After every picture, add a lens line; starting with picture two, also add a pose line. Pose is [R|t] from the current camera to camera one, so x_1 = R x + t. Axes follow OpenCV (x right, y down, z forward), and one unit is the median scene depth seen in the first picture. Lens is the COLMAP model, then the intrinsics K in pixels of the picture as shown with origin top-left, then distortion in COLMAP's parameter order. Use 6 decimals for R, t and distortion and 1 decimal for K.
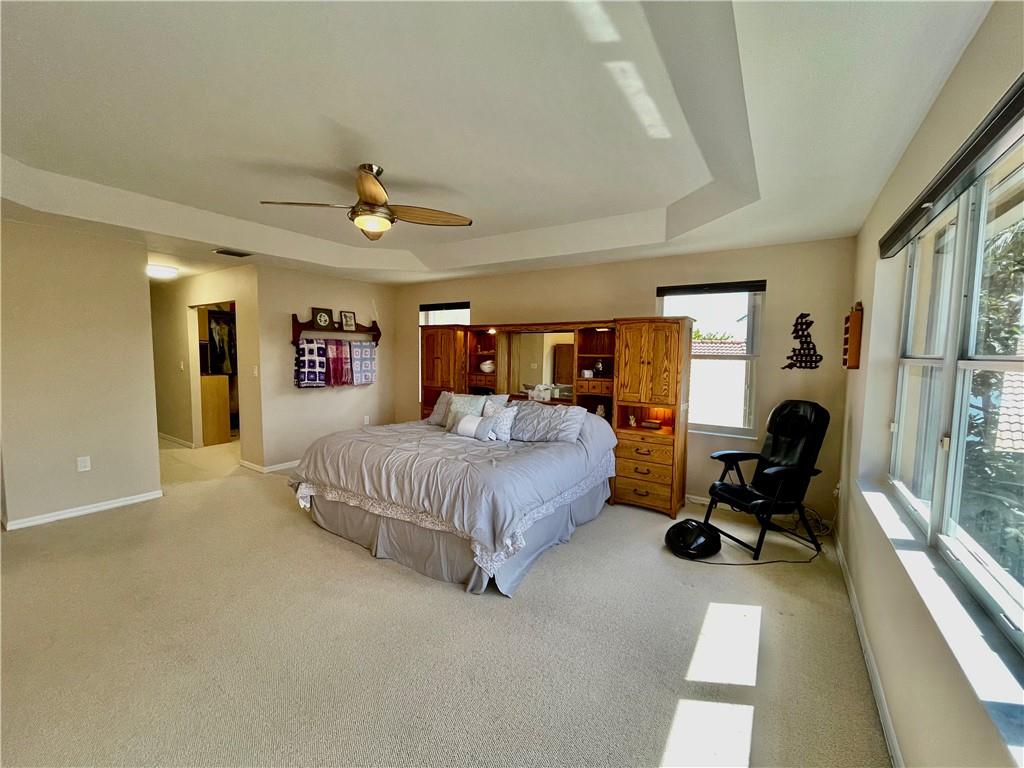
lens RADIAL K [[415.8, 0, 510.0], [0, 415.8, 383.1], [0, 0, 1]] dist [-0.000592, 0.000547]
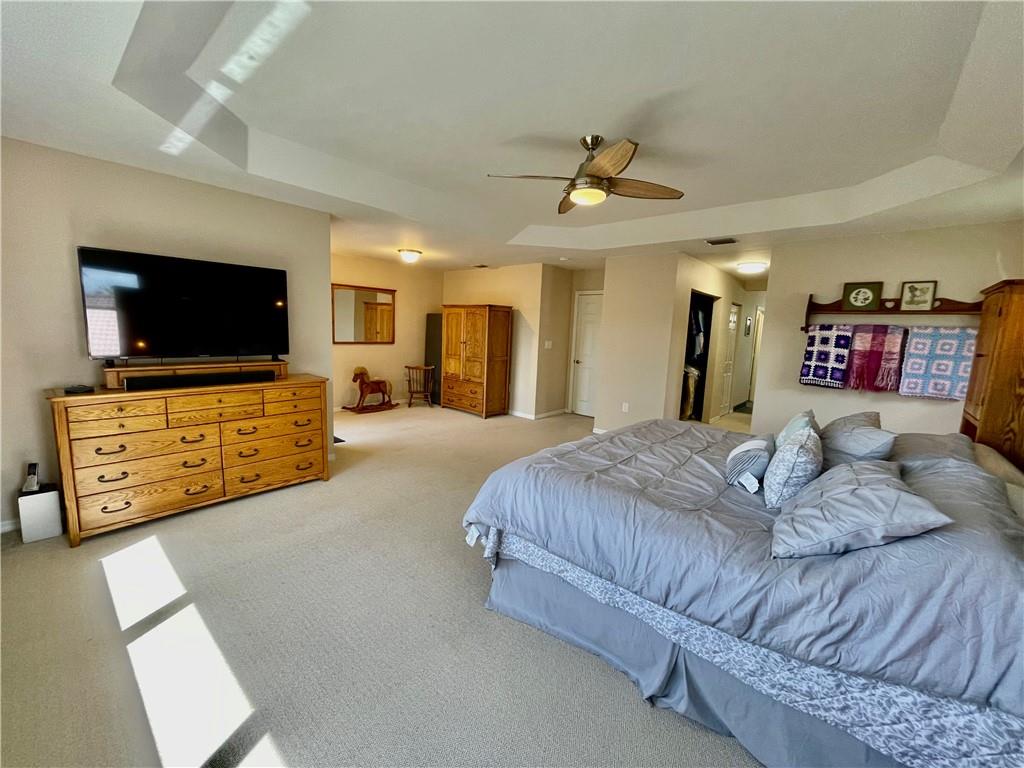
lens RADIAL K [[415.8, 0, 516.4], [0, 415.8, 385.6], [0, 0, 1]] dist [-0.000592, 0.000547]
pose [[-0.121560, 0.112731, -0.986162, 0.363564], [-0.114517, 0.985302, 0.126749, -0.024852], [0.985956, 0.128340, -0.106864, 0.512655]]
